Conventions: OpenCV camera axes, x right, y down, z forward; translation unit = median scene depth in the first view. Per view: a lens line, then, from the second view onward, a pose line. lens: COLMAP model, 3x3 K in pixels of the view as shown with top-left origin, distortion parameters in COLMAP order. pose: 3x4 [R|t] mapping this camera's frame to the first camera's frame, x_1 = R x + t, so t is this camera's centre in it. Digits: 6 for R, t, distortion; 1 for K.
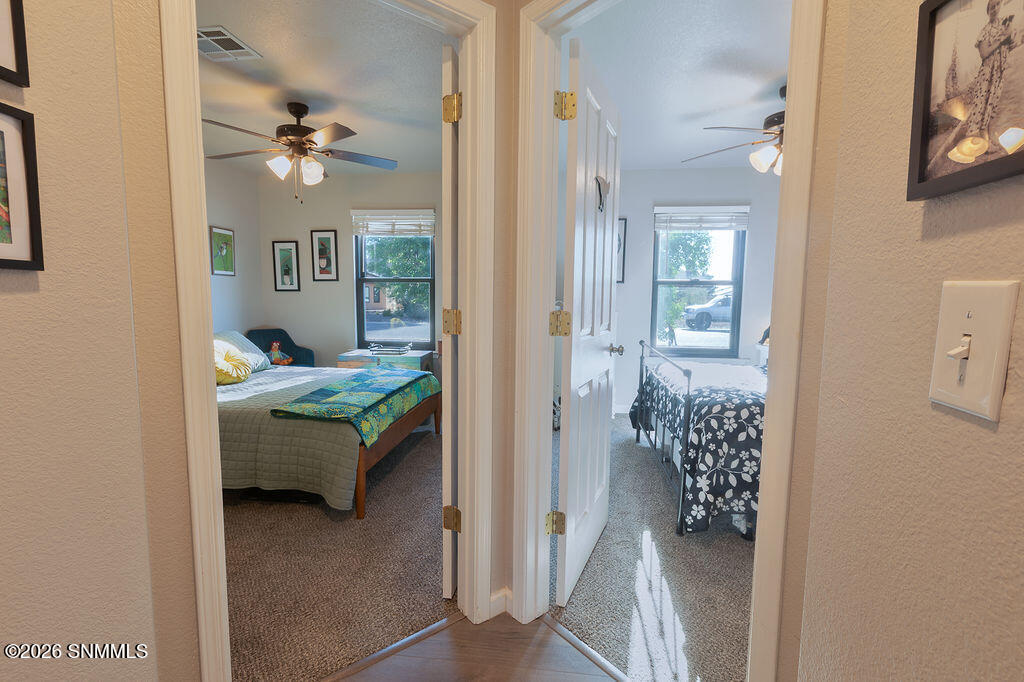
lens RADIAL K [[455.9, 0, 508.5], [0, 455.9, 342.3], [0, 0, 1]] dist [0.001626, 0.001336]
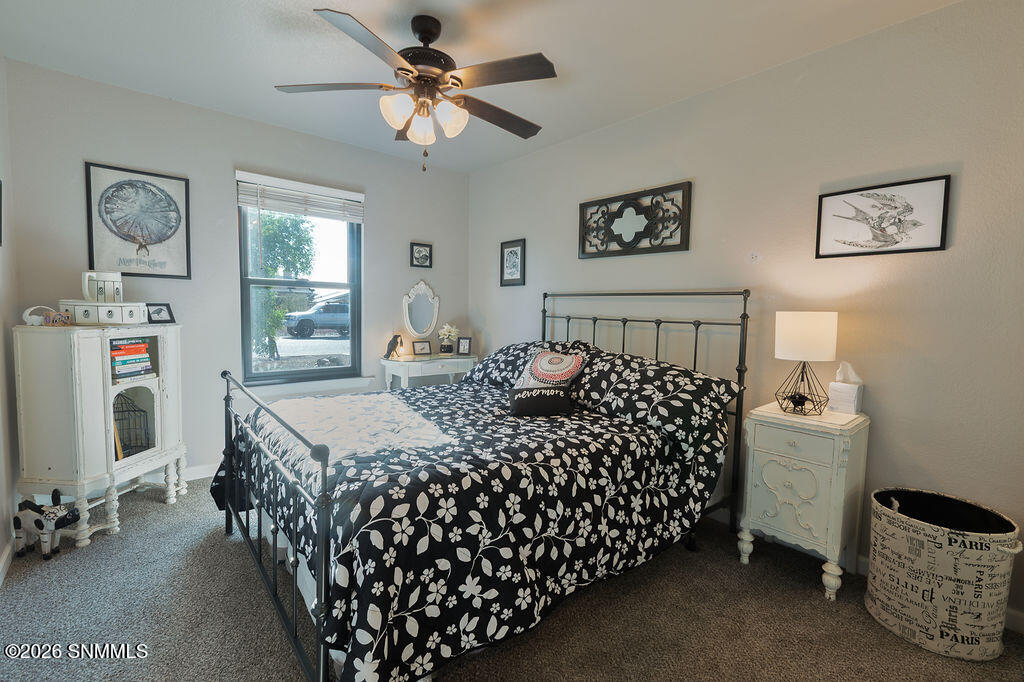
lens RADIAL K [[455.9, 0, 512.4], [0, 455.9, 341.3], [0, 0, 1]] dist [0.001626, 0.001336]
pose [[0.673913, -0.047553, 0.737279, 0.170419], [0.059926, 0.998157, 0.009603, -0.045700], [-0.736376, 0.037711, 0.675521, 0.498181]]
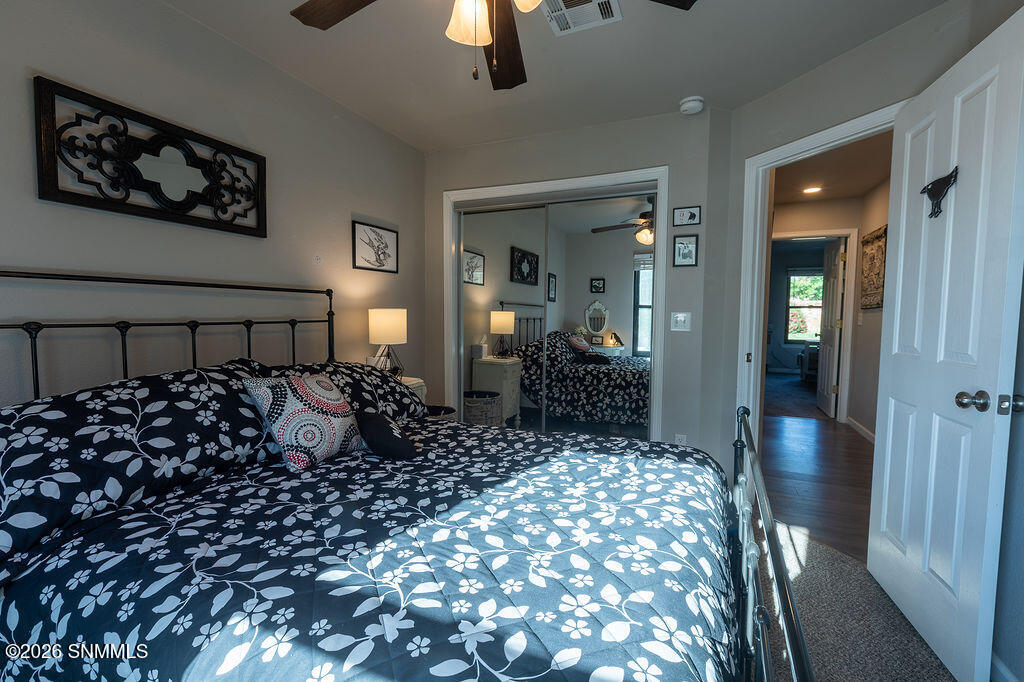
lens RADIAL K [[455.9, 0, 508.8], [0, 455.9, 341.2], [0, 0, 1]] dist [0.001626, 0.001336]
pose [[-0.950728, -0.039124, 0.307547, 0.434718], [0.010753, 0.987247, 0.158832, -0.139311], [-0.309839, 0.154313, -0.938183, 1.445479]]
